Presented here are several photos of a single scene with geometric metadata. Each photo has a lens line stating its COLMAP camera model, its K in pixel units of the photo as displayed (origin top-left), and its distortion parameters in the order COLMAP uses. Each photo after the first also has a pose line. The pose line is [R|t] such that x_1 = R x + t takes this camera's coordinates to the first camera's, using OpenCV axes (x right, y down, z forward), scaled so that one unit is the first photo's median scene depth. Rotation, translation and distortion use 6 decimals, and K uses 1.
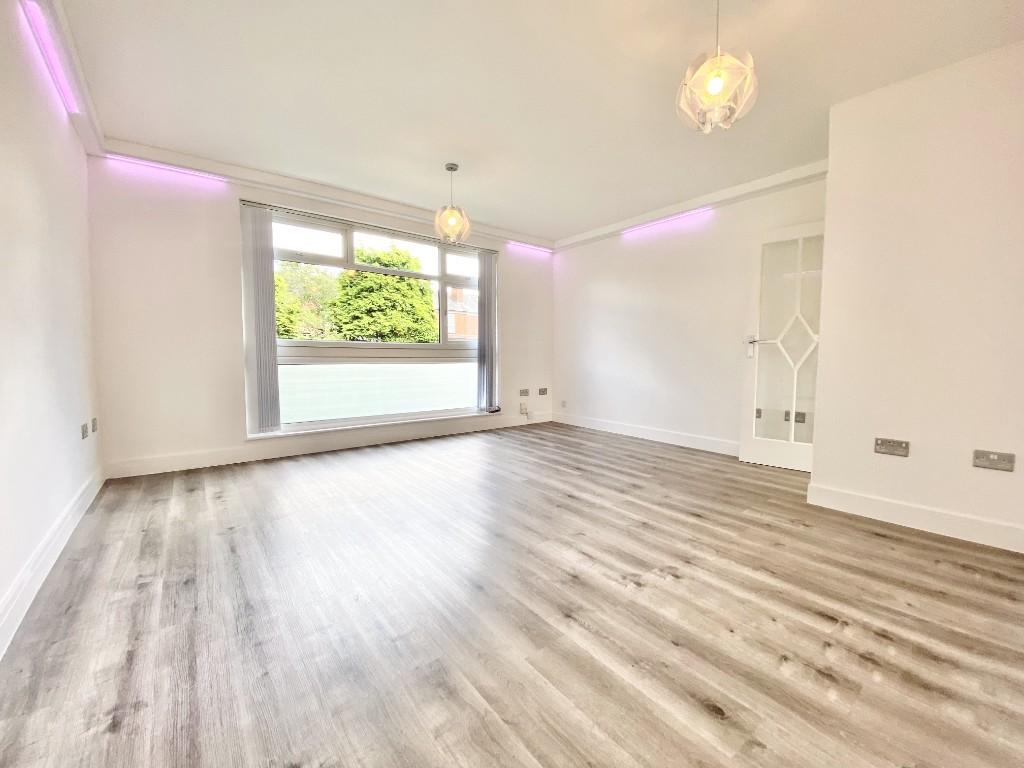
lens RADIAL K [[417.1, 0, 513.4], [0, 417.1, 385.1], [0, 0, 1]] dist [0.026729, -0.000367]
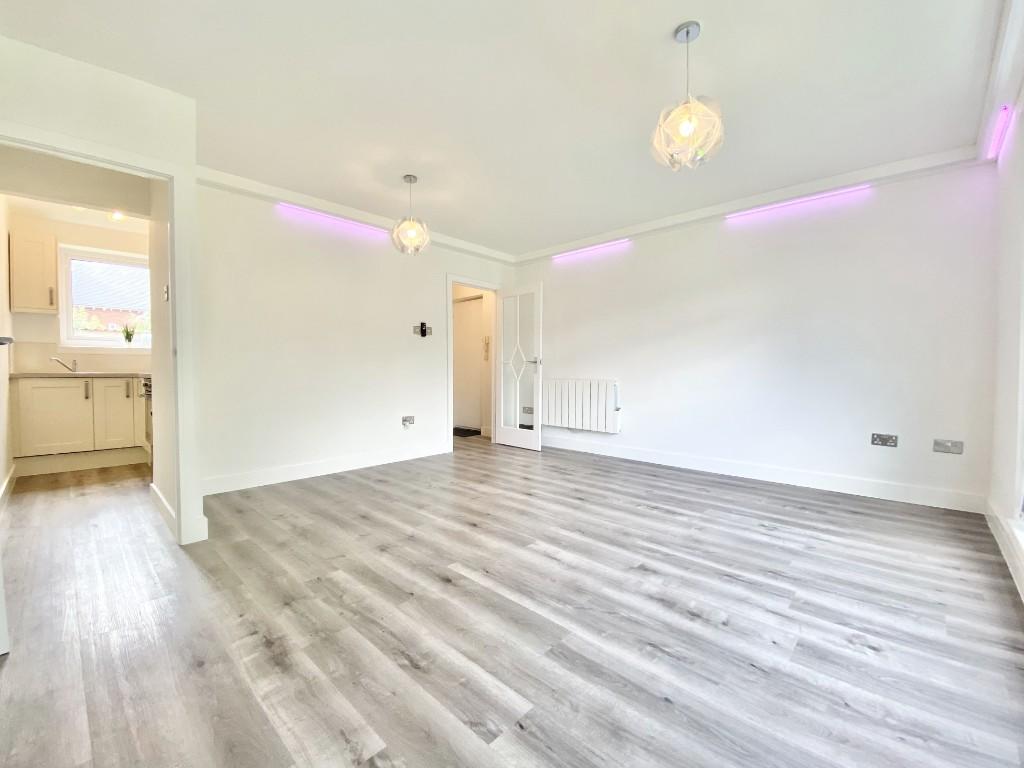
lens RADIAL K [[417.1, 0, 513.4], [0, 417.1, 385.1], [0, 0, 1]] dist [0.026729, -0.000367]
pose [[-0.989476, -0.003037, -0.144667, 0.184400], [-0.018994, 0.993855, 0.109047, -0.148985], [0.143447, 0.110647, -0.983453, 1.877971]]
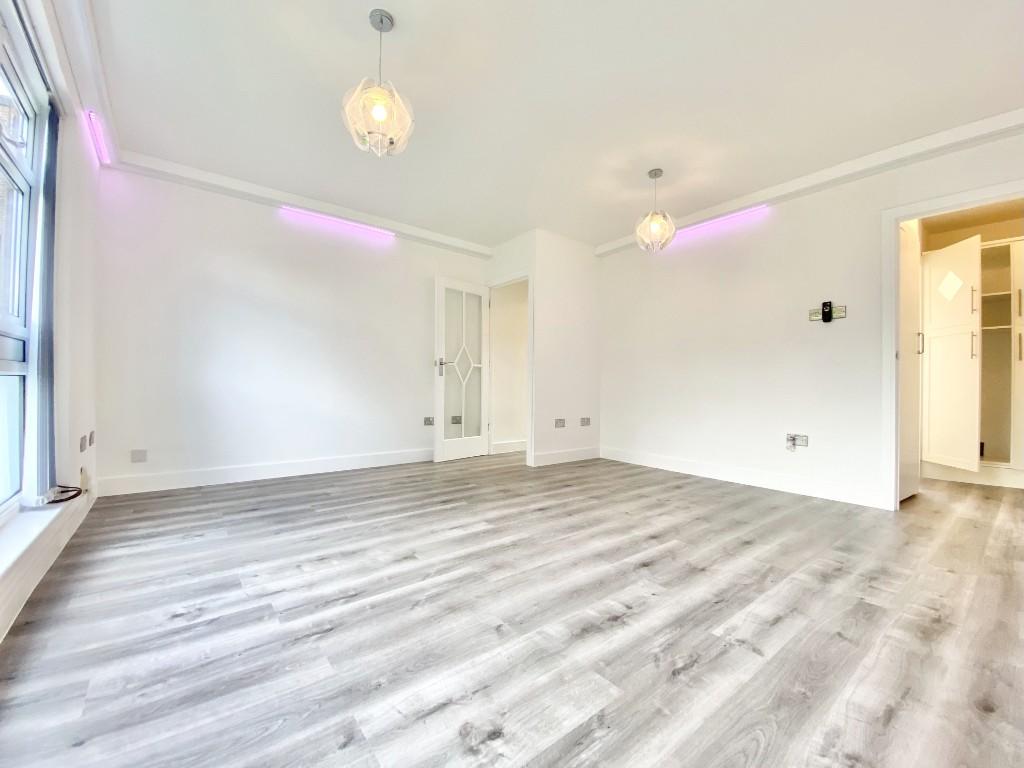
lens RADIAL K [[417.1, 0, 513.4], [0, 417.1, 385.1], [0, 0, 1]] dist [0.026729, -0.000367]
pose [[-0.010527, -0.002299, 0.999942, -0.850471], [0.059974, 0.998196, 0.002926, -0.037861], [-0.998144, 0.060001, -0.010370, 1.043262]]
